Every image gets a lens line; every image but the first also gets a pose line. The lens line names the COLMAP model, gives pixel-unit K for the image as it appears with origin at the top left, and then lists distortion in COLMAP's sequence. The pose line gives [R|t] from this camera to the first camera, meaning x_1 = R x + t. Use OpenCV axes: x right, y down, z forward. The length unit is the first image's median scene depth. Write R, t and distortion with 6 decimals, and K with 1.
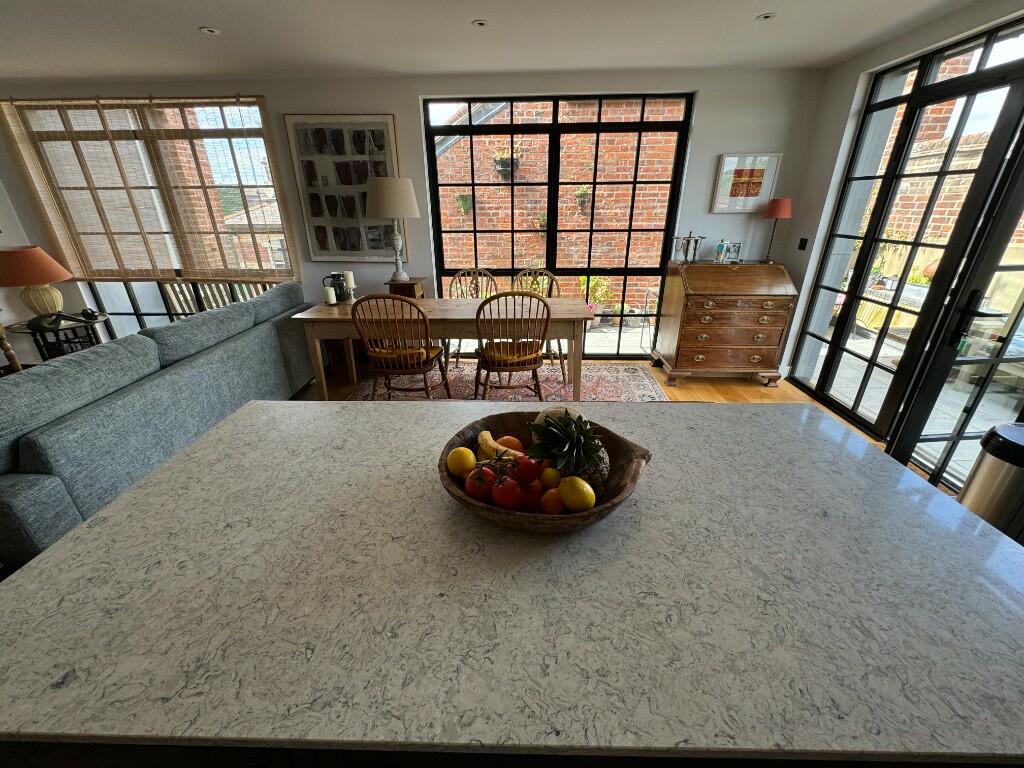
lens RADIAL K [[409.5, 0, 510.2], [0, 409.5, 381.4], [0, 0, 1]] dist [-0.000327, 0.000259]
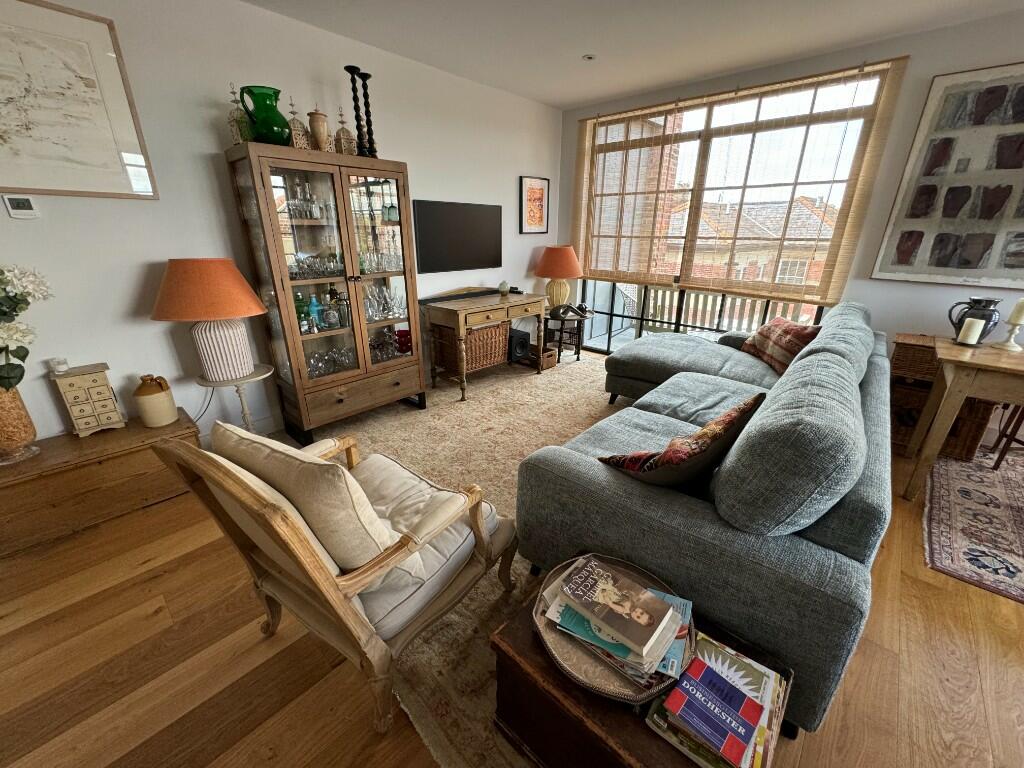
lens RADIAL K [[409.5, 0, 489.0], [0, 409.5, 385.8], [0, 0, 1]] dist [-0.000327, 0.000259]
pose [[0.753417, 0.241082, -0.611754, -0.537958], [-0.248893, 0.965697, 0.074036, 0.017404], [0.608618, 0.096482, 0.787576, 0.001862]]
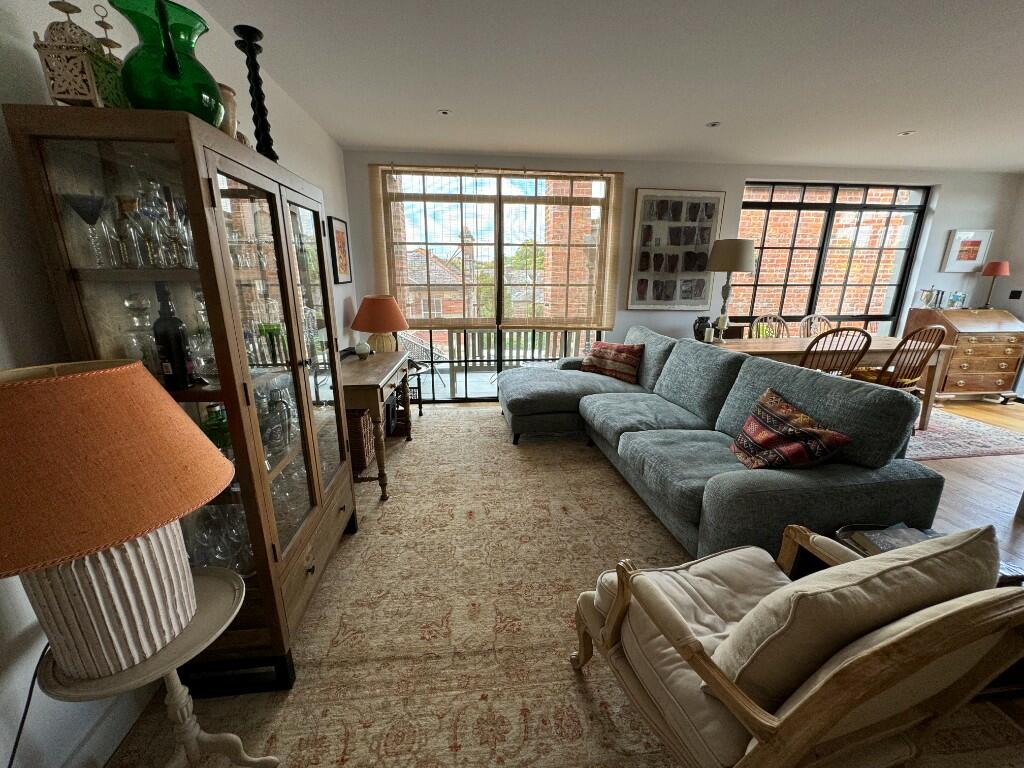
lens RADIAL K [[409.5, 0, 510.5], [0, 409.5, 383.6], [0, 0, 1]] dist [-0.000327, 0.000259]
pose [[0.988754, -0.028710, 0.146766, -1.039168], [0.047754, 0.990632, -0.127935, 0.038836], [-0.141718, 0.133505, 0.980863, -0.030196]]
